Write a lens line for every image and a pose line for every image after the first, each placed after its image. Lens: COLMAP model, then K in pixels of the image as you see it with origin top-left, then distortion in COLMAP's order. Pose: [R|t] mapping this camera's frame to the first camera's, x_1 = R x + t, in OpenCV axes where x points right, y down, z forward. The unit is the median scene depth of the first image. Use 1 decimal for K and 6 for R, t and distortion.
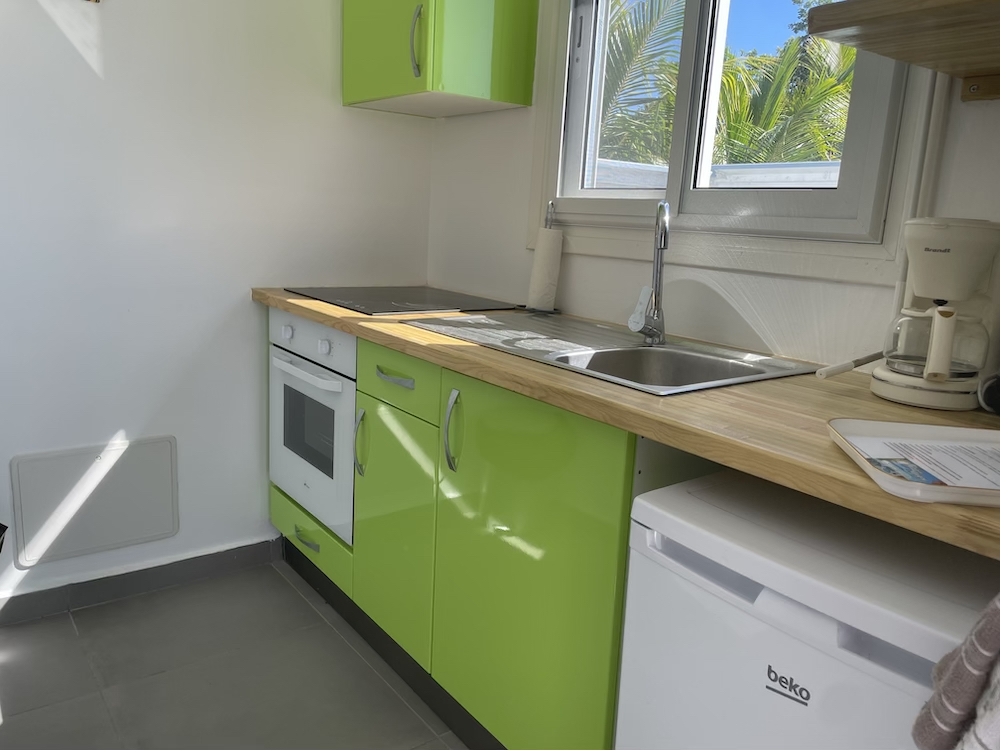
lens RADIAL K [[758.9, 0, 498.3], [0, 758.9, 379.8], [0, 0, 1]] dist [0.060306, -0.041997]
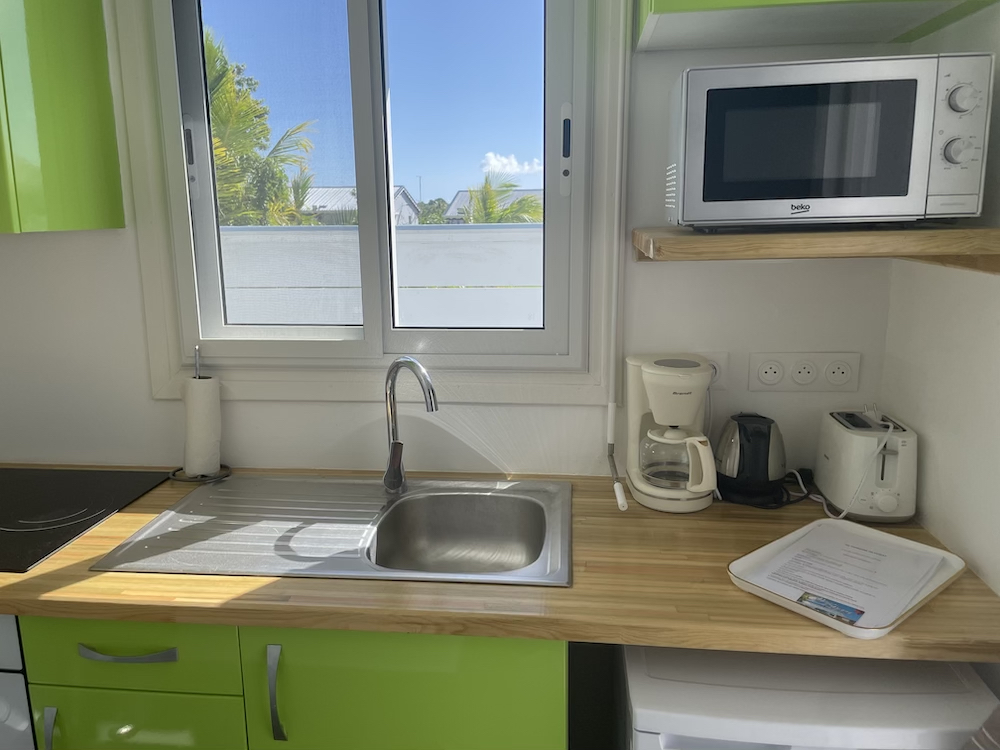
lens RADIAL K [[758.9, 0, 502.8], [0, 758.9, 365.5], [0, 0, 1]] dist [0.060306, -0.041997]
pose [[0.685645, -0.192487, 0.702026, -0.347963], [0.199986, 0.977106, 0.072591, -0.245943], [-0.699926, 0.090623, 0.708442, 0.208063]]
